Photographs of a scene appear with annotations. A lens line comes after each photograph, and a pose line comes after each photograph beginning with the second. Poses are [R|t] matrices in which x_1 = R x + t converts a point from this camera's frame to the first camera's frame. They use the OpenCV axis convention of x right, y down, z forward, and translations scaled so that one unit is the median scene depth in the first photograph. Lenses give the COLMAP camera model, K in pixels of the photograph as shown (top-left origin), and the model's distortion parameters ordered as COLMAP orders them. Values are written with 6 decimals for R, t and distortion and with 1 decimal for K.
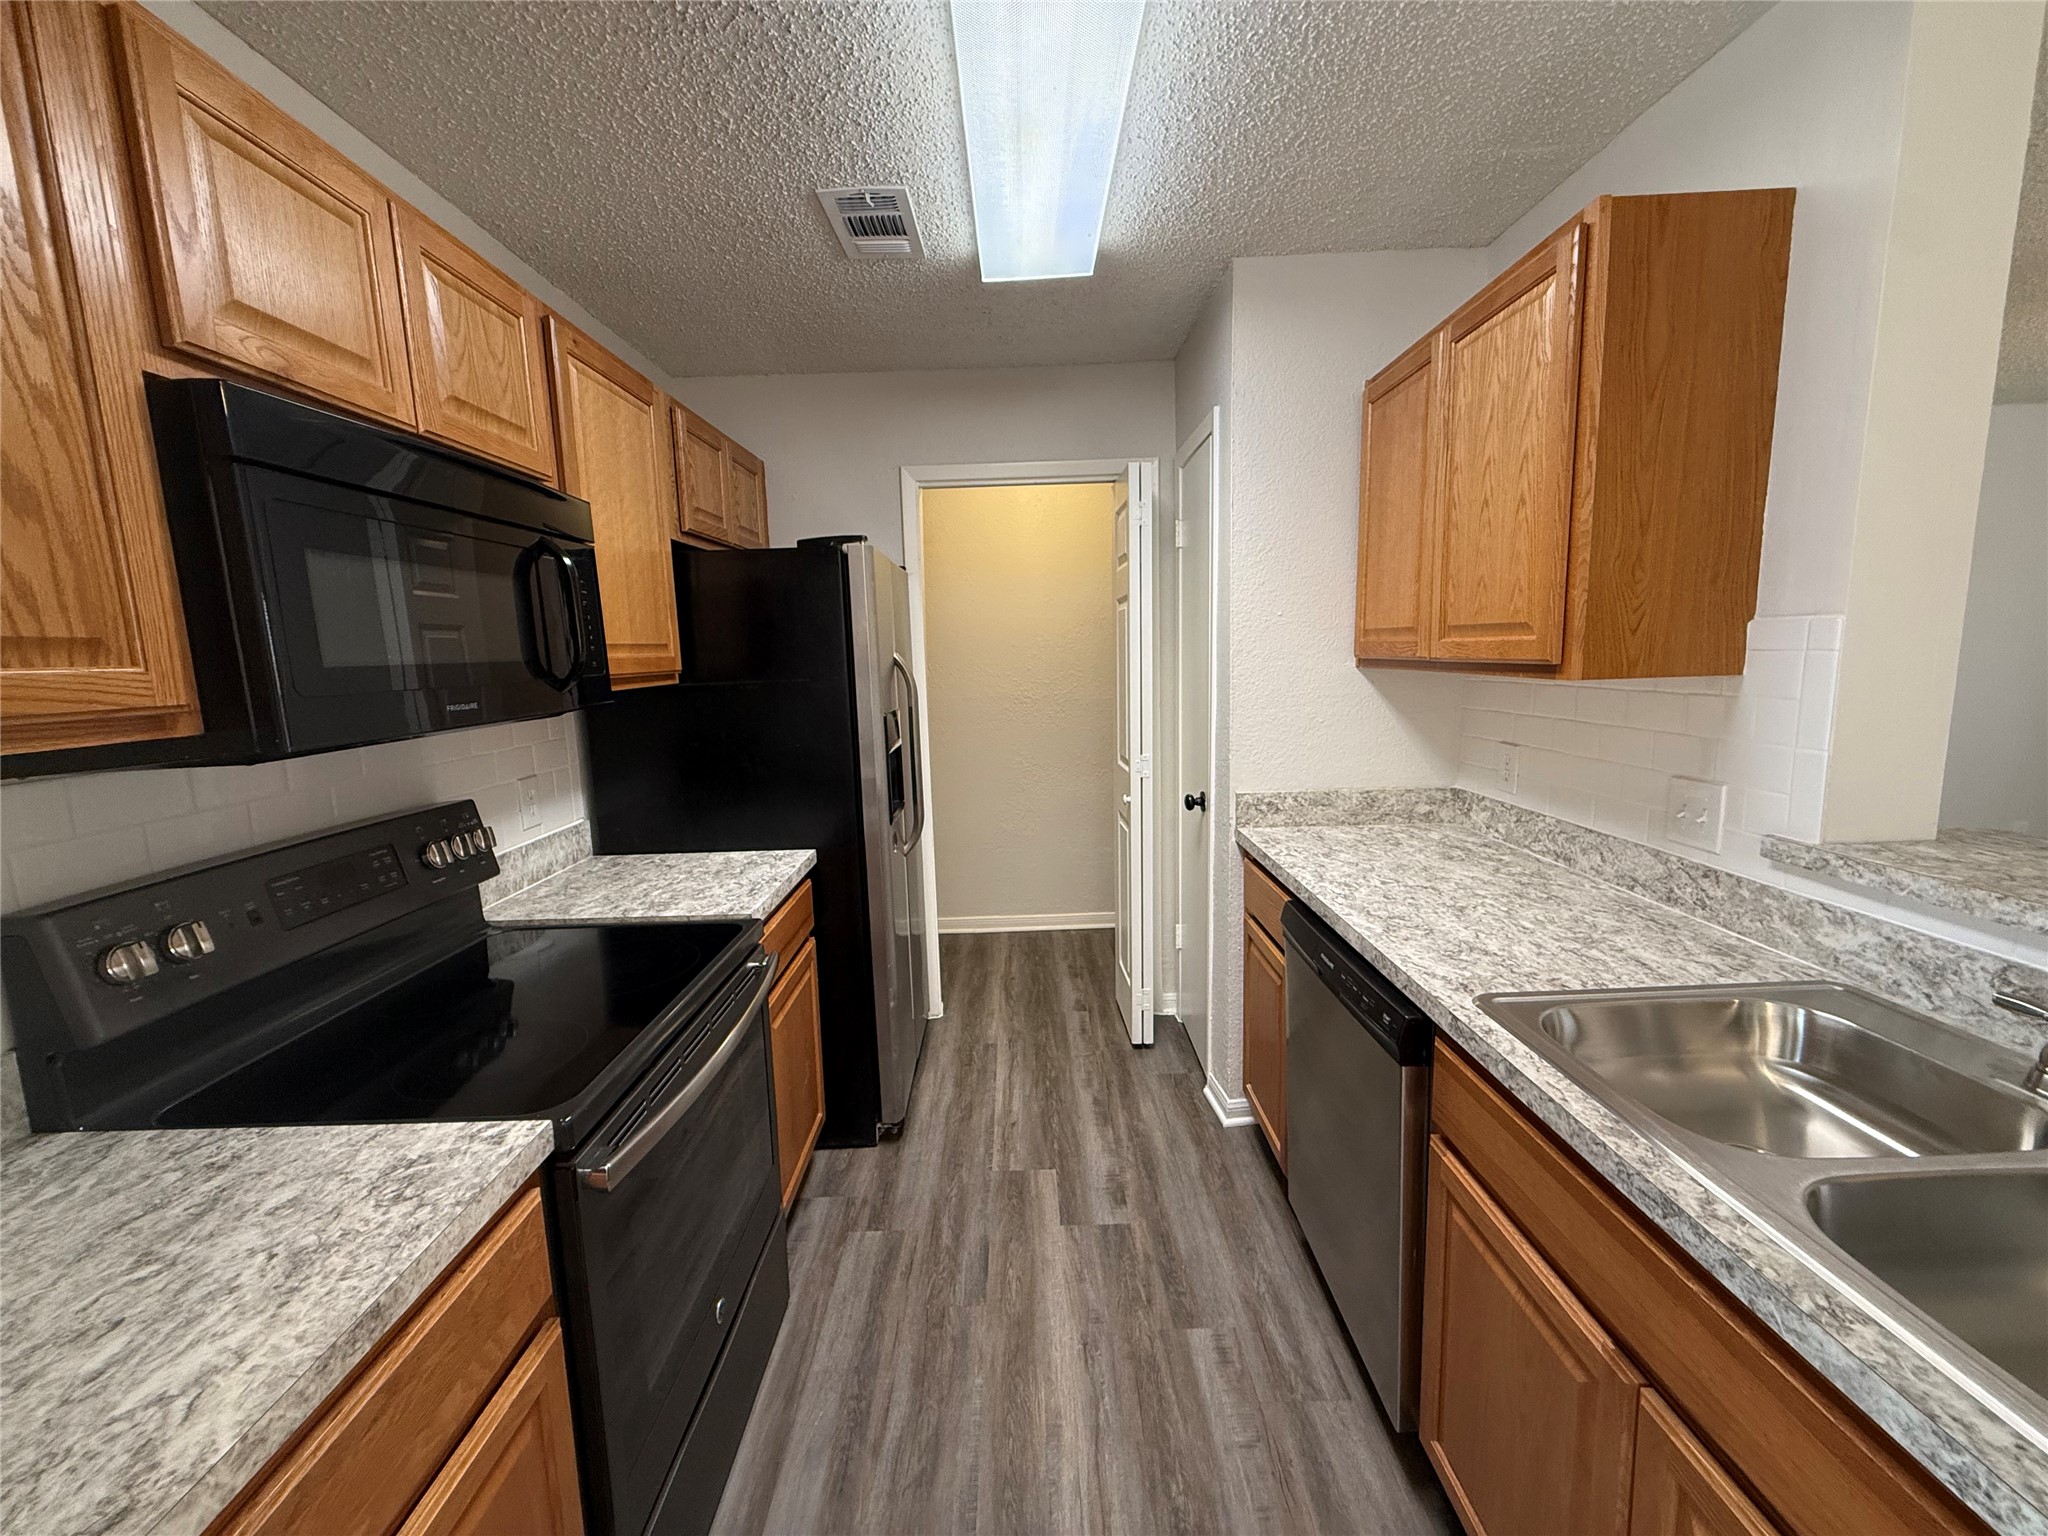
lens RADIAL K [[816.5, 0, 1020.9], [0, 816.5, 766.3], [0, 0, 1]] dist [-0.001177, -0.000512]
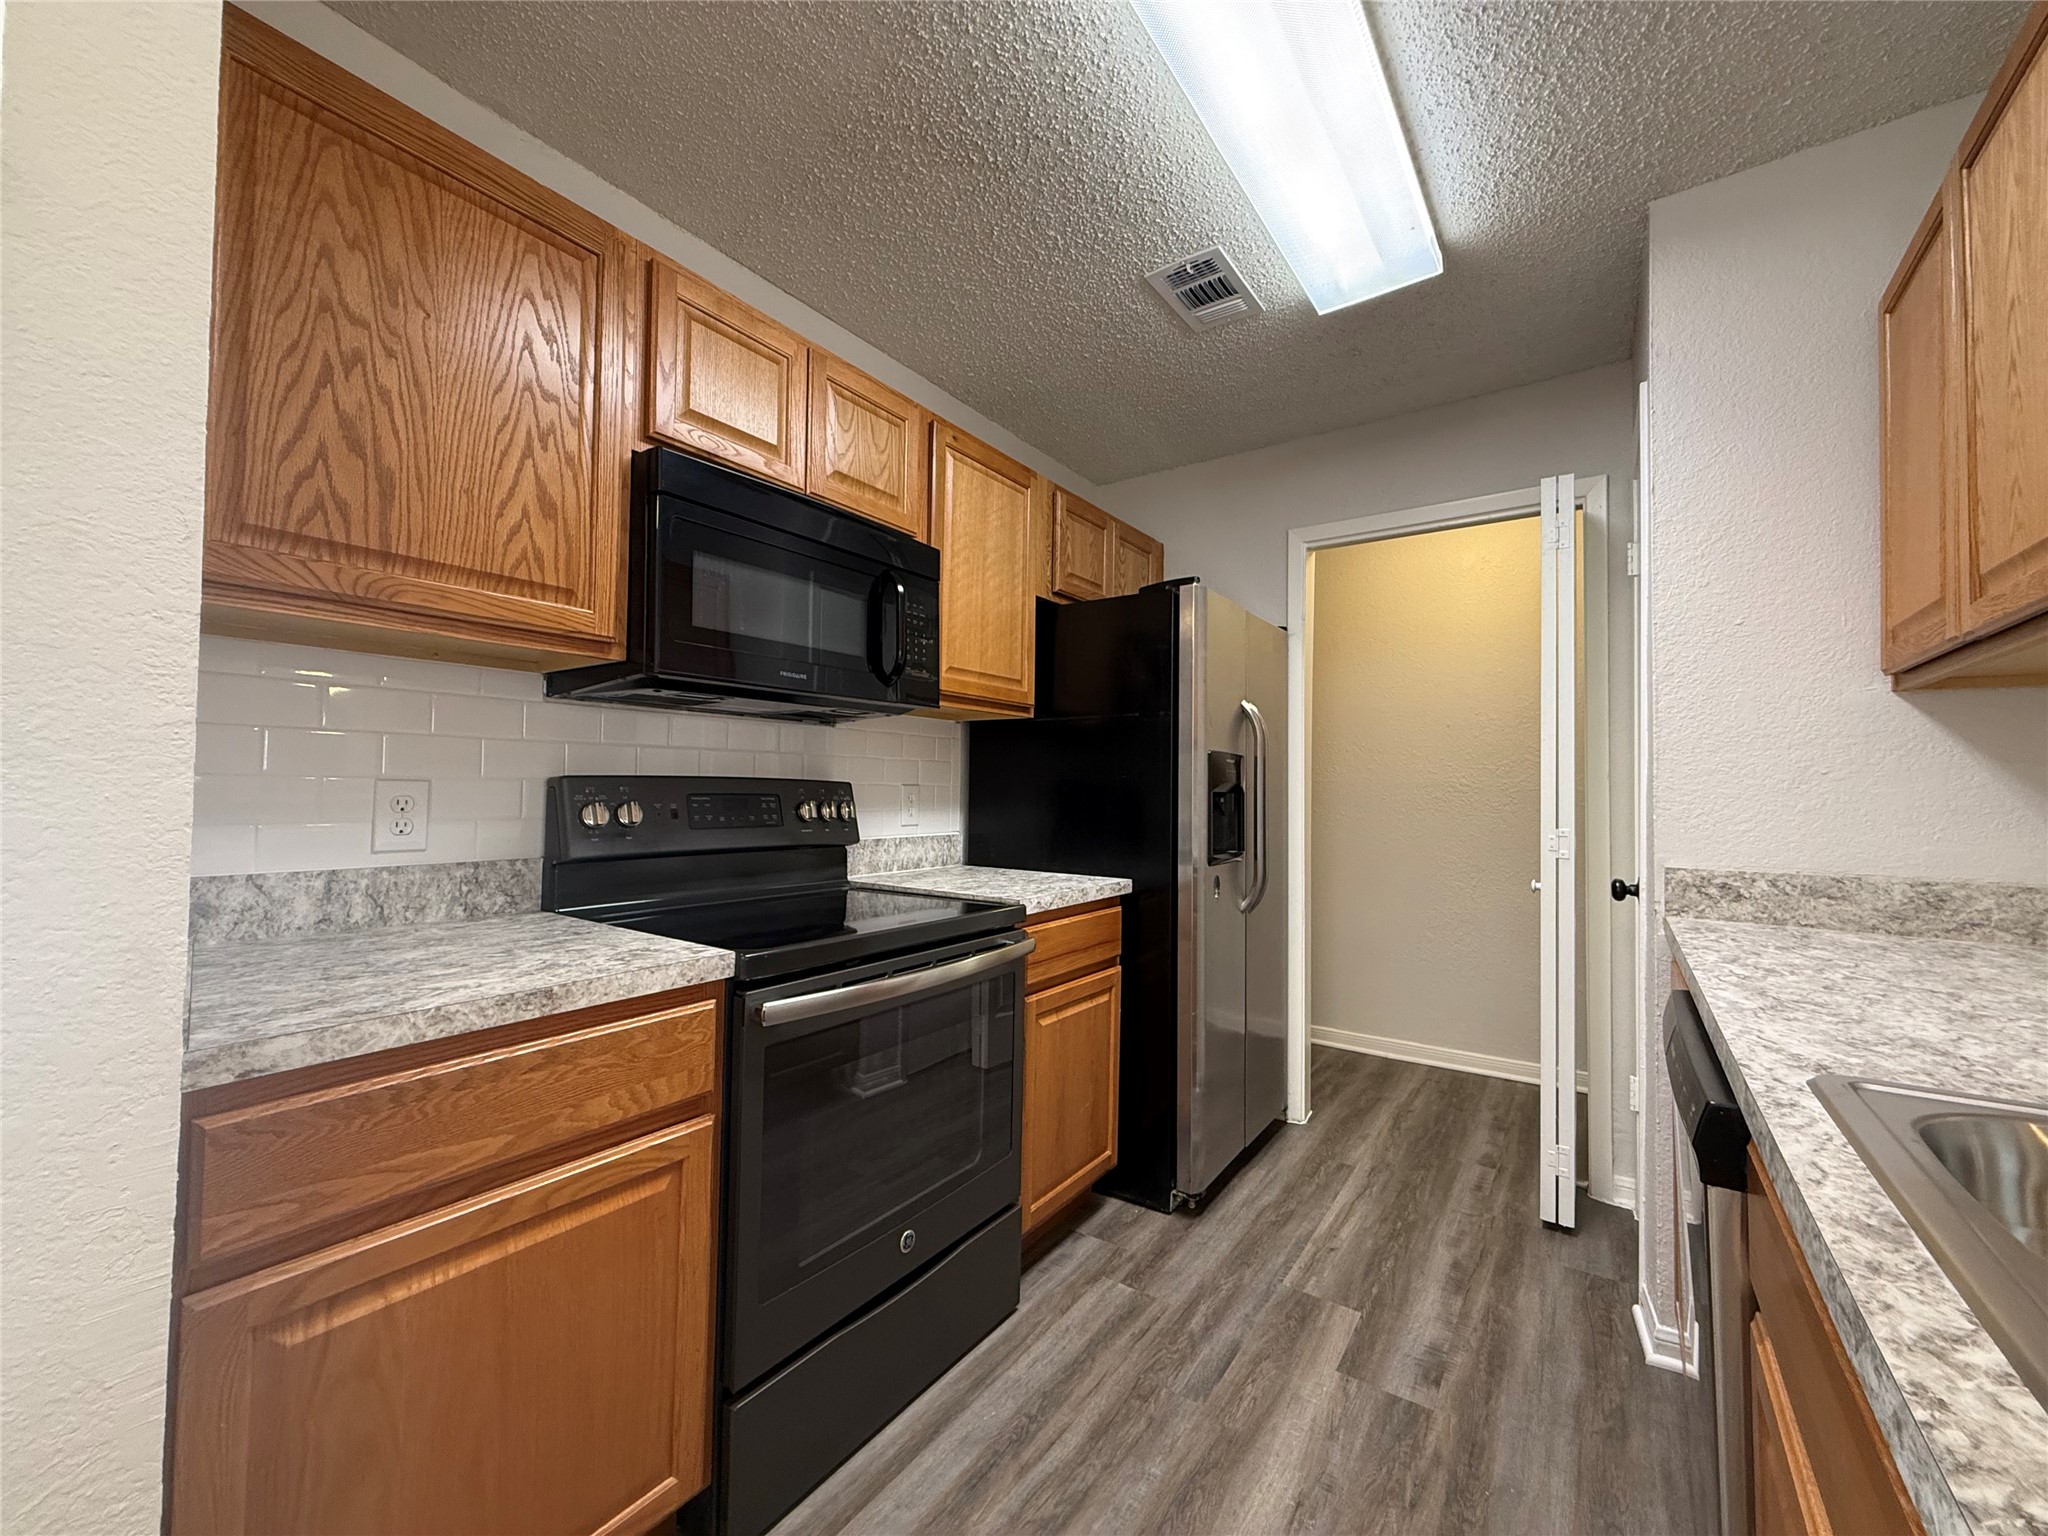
lens RADIAL K [[816.5, 0, 1018.4], [0, 816.5, 767.7], [0, 0, 1]] dist [-0.001177, -0.000512]
pose [[0.811242, 0.023533, -0.584237, 0.291655], [-0.119971, 0.984630, -0.126924, 0.142532], [0.572271, 0.173058, 0.801597, 0.096874]]
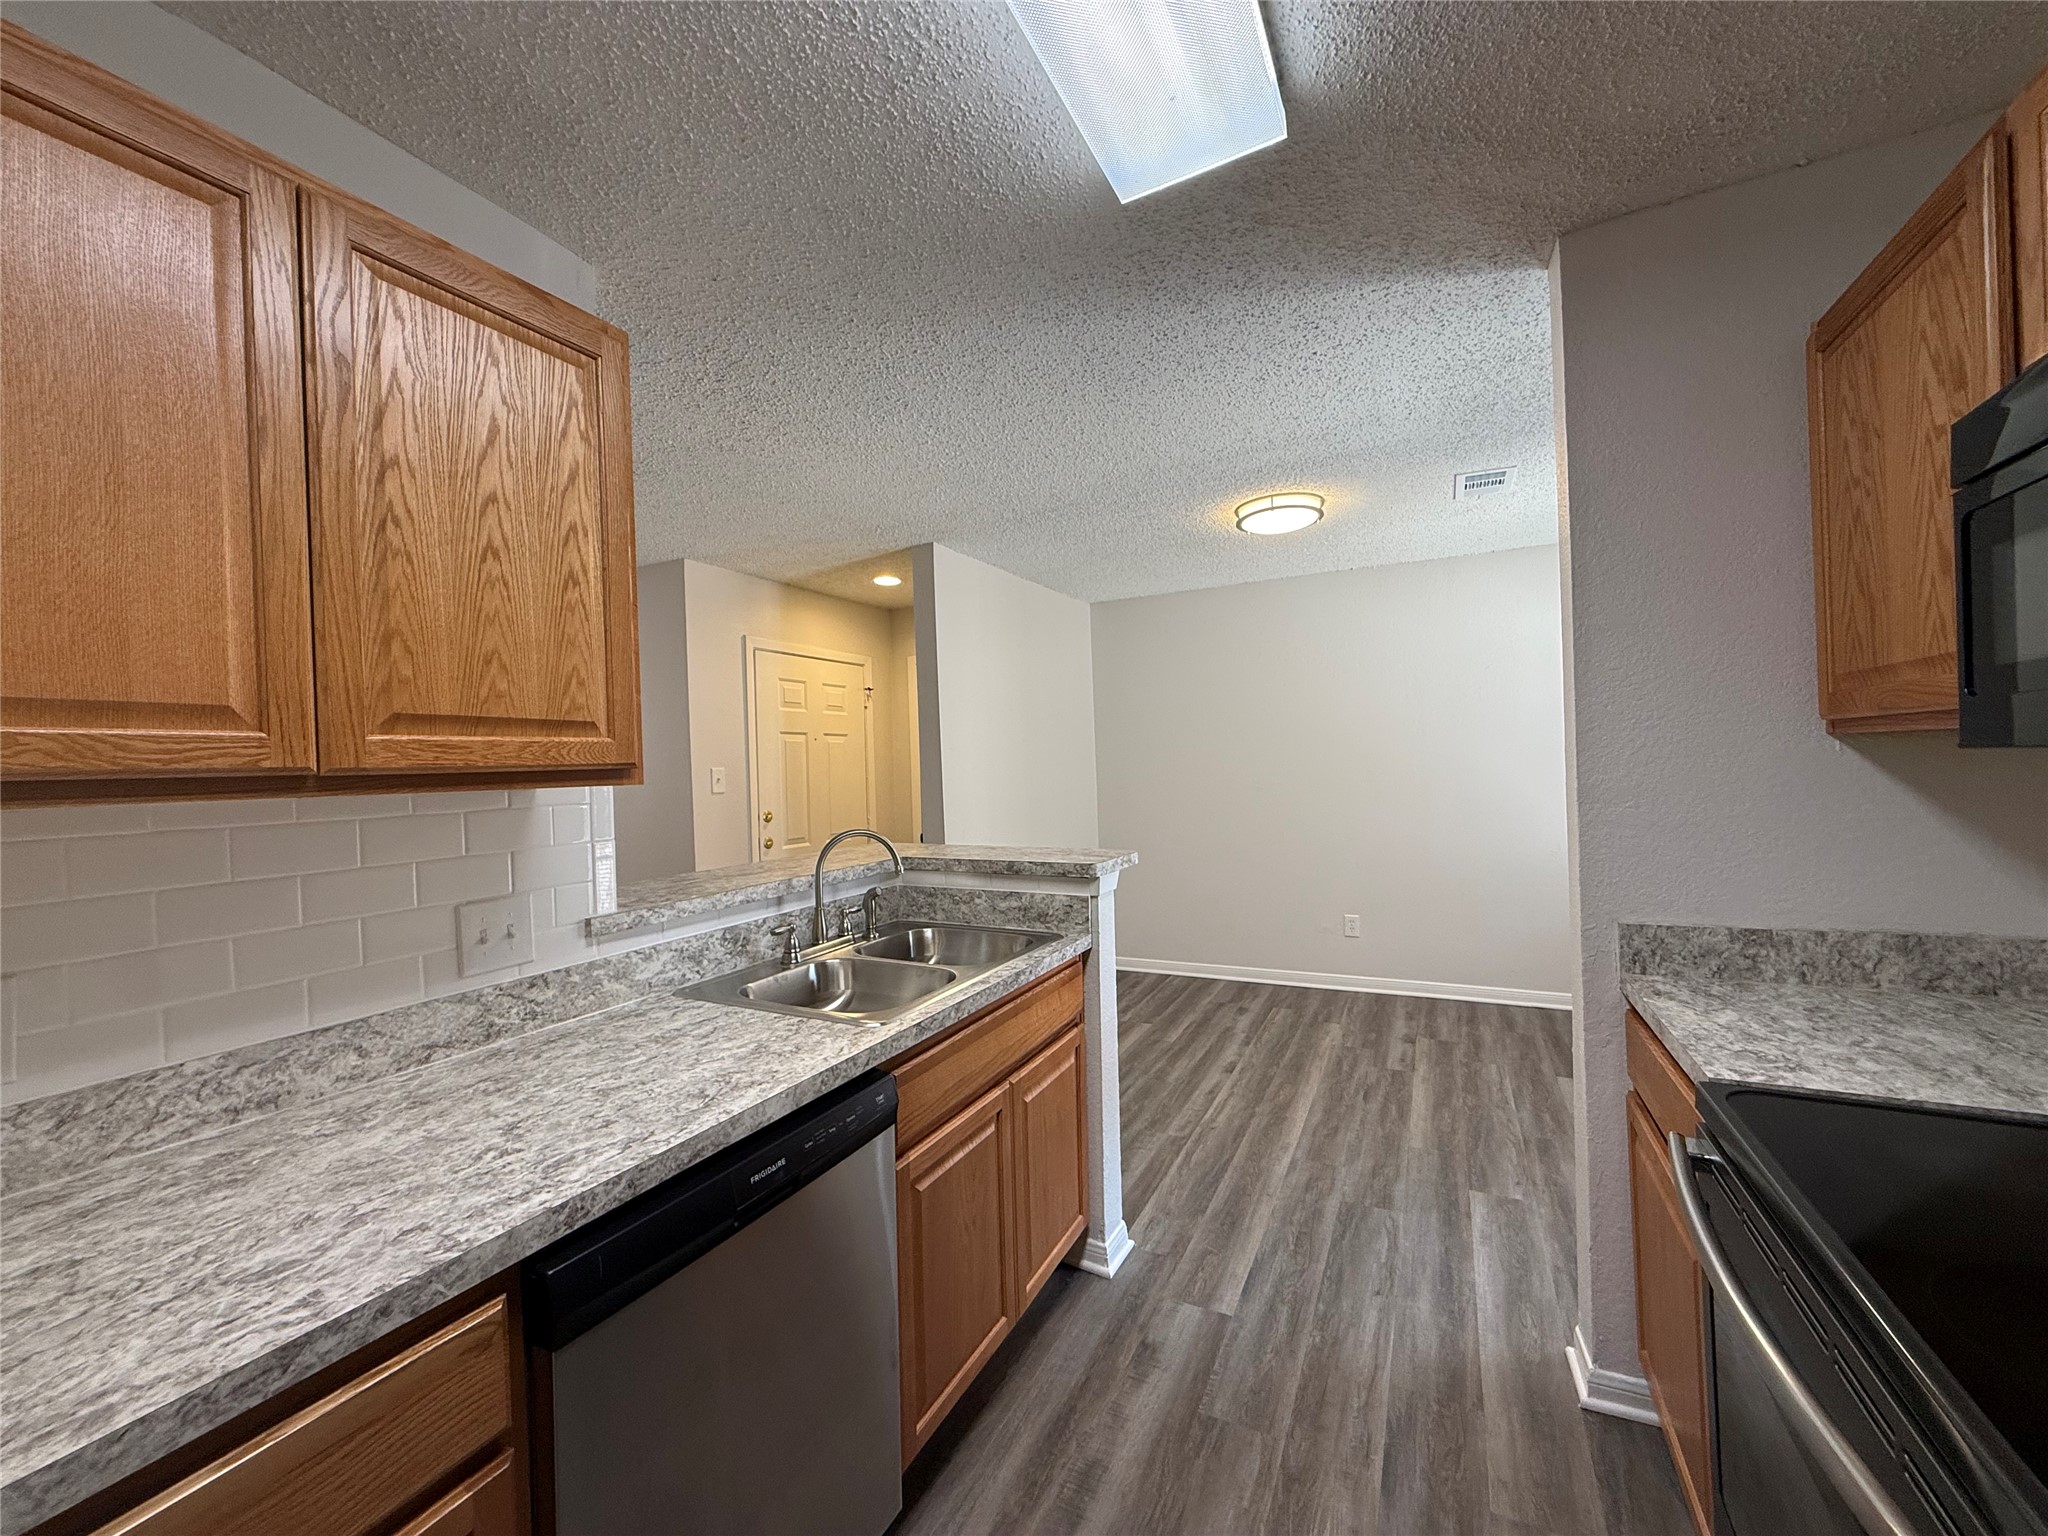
lens RADIAL K [[816.5, 0, 1016.8], [0, 816.5, 770.4], [0, 0, 1]] dist [-0.001177, -0.000512]
pose [[-0.884519, 0.059577, 0.462685, -0.148164], [0.127742, 0.984835, 0.117395, -0.144182], [-0.448675, 0.162943, -0.878715, 1.331101]]
